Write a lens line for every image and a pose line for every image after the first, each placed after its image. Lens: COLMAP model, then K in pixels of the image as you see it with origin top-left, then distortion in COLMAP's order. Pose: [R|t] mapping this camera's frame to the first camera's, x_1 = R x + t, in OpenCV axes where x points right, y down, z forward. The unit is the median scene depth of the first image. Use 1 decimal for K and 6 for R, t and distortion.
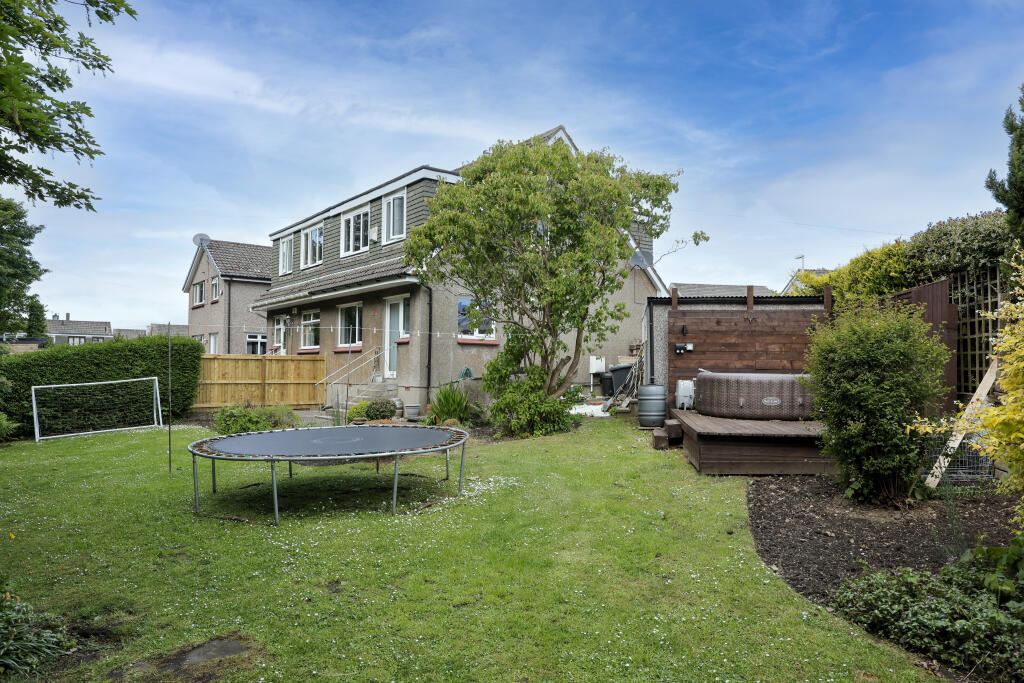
lens RADIAL K [[689.6, 0, 513.6], [0, 689.6, 345.7], [0, 0, 1]] dist [0.007498, -0.003736]
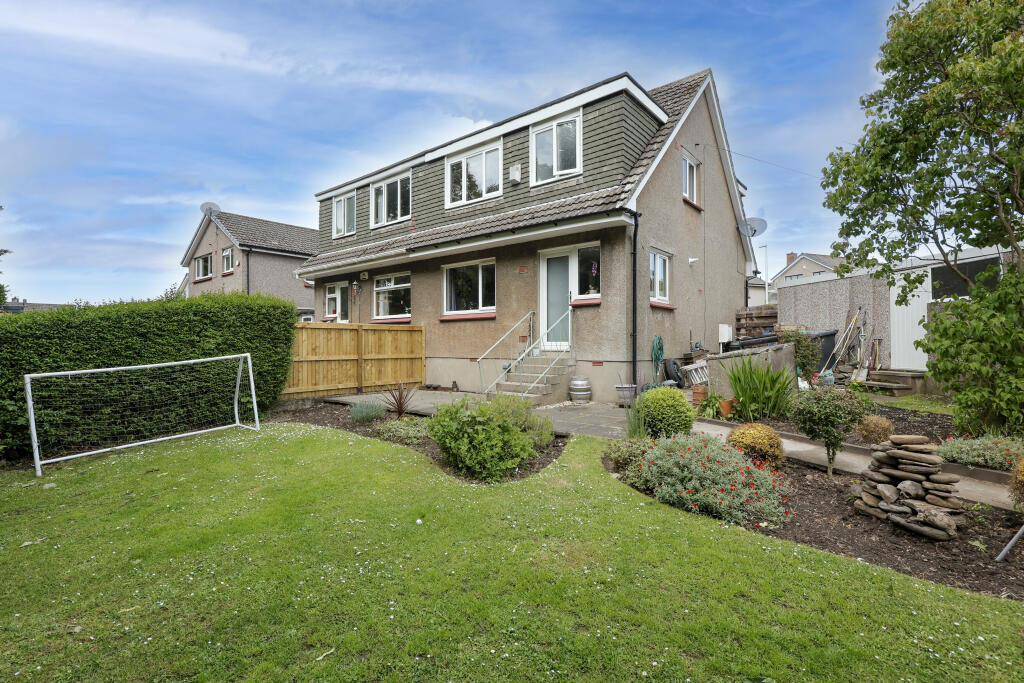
lens RADIAL K [[473.7, 0, 509.6], [0, 473.7, 338.3], [0, 0, 1]] dist [-0.001866, 0.001265]
pose [[0.974430, -0.008993, 0.224512, -0.306301], [0.003582, 0.999694, 0.024496, 0.016765], [-0.224664, -0.023066, 0.974163, 0.413675]]
